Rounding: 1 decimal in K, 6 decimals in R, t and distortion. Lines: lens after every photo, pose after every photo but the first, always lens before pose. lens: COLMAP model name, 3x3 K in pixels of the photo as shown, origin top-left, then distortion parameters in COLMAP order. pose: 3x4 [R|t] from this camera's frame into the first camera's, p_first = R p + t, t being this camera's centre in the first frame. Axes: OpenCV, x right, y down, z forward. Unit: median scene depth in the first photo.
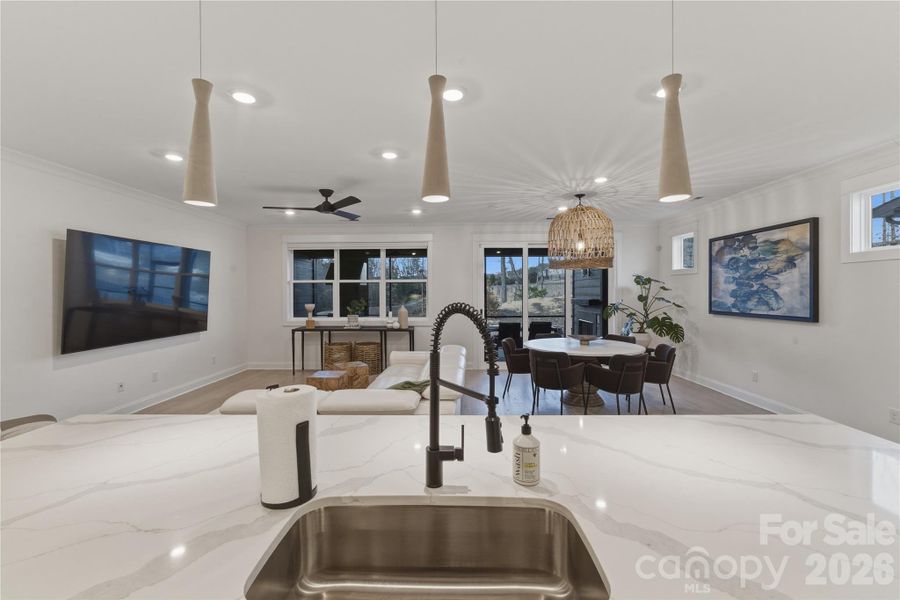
lens RADIAL K [[372.0, 0, 443.8], [0, 372.0, 295.2], [0, 0, 1]] dist [0.000619, 0.000028]
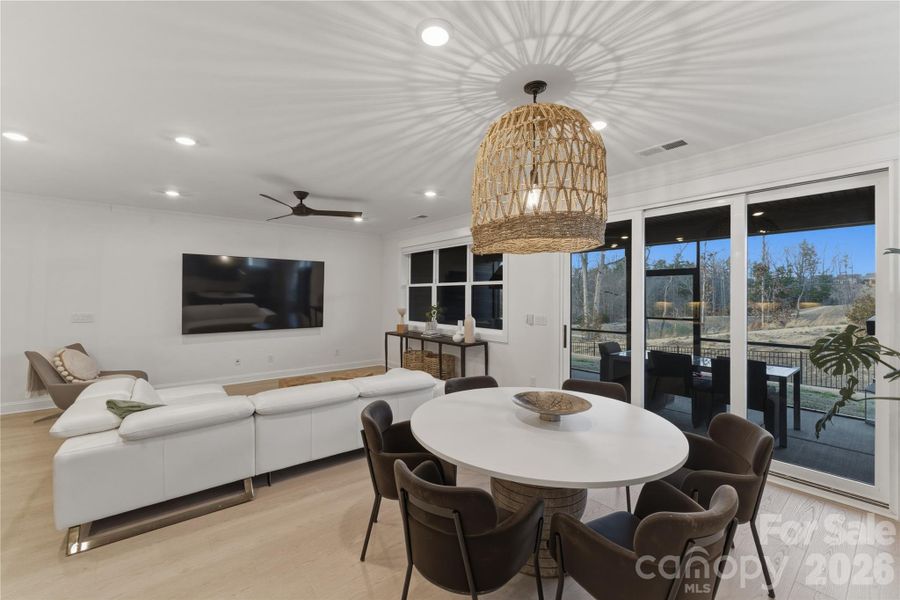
lens RADIAL K [[372.0, 0, 452.3], [0, 372.0, 295.6], [0, 0, 1]] dist [0.000619, 0.000028]
pose [[0.652947, 0.007018, -0.757371, 0.645290], [-0.014370, 0.999892, -0.003123, -0.011017], [0.757267, 0.012923, 0.652977, 0.630289]]
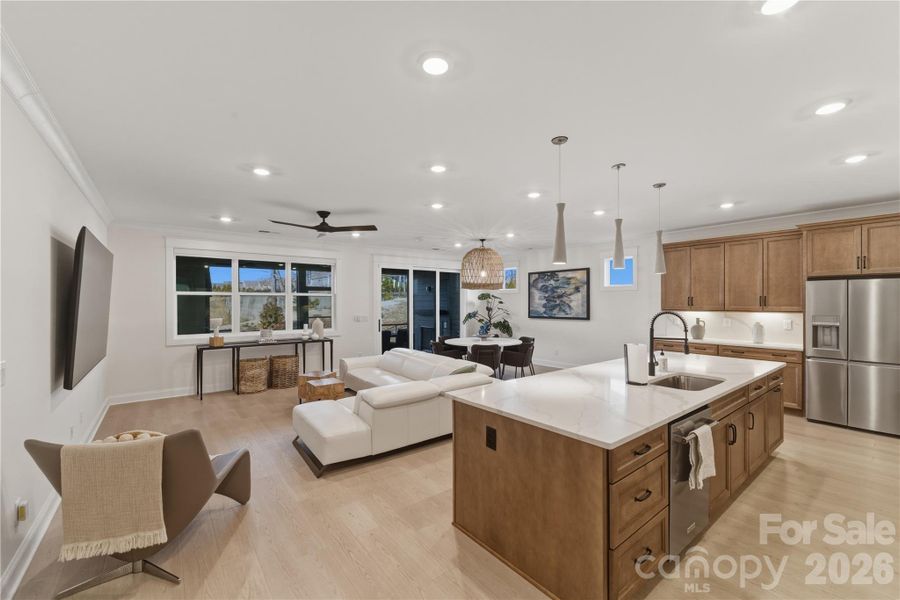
lens RADIAL K [[372.0, 0, 441.3], [0, 372.0, 301.0], [0, 0, 1]] dist [0.000619, 0.000028]
pose [[0.780582, 0.003955, 0.625041, -0.686286], [0.005293, 0.999902, -0.012936, -0.006596], [-0.625031, 0.013406, 0.780485, -0.049094]]
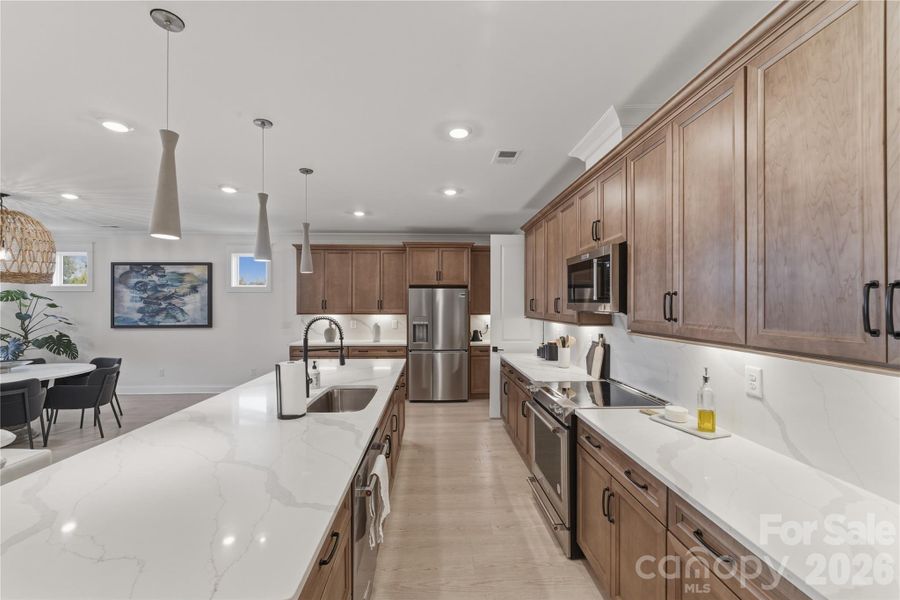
lens RADIAL K [[364.7, 0, 451.0], [0, 364.7, 303.8], [0, 0, 1]] dist [0.002703, -0.000712]
pose [[-0.073653, 0.007457, 0.997256, -0.517090], [0.009850, 0.999929, -0.006750, -0.007524], [-0.997235, 0.009326, -0.073721, 0.062953]]
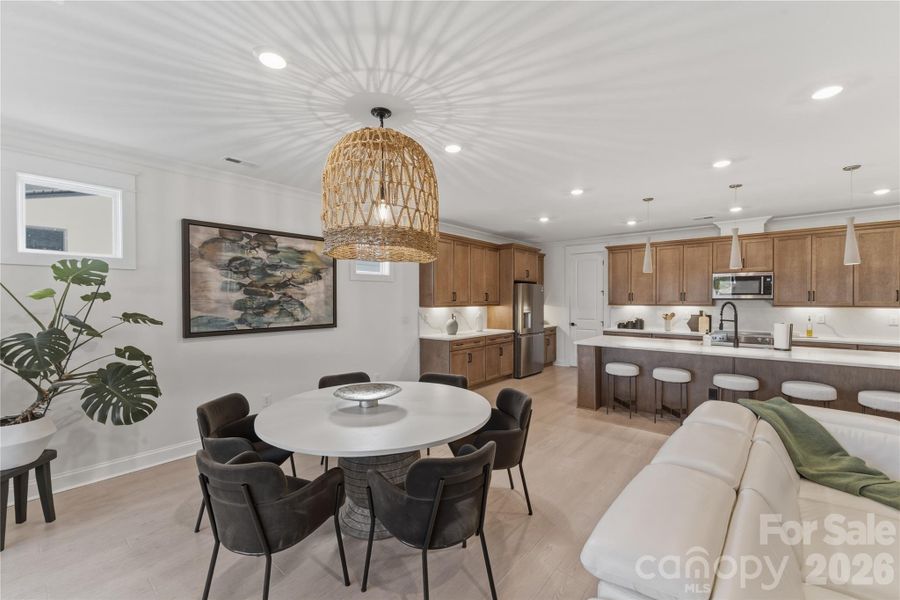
lens RADIAL K [[372.0, 0, 449.2], [0, 372.0, 304.4], [0, 0, 1]] dist [0.000619, 0.000028]
pose [[-0.779644, -0.000944, 0.626222, -0.028005], [0.012971, 0.999760, 0.017656, -0.013494], [-0.626088, 0.021888, -0.779445, 1.346810]]
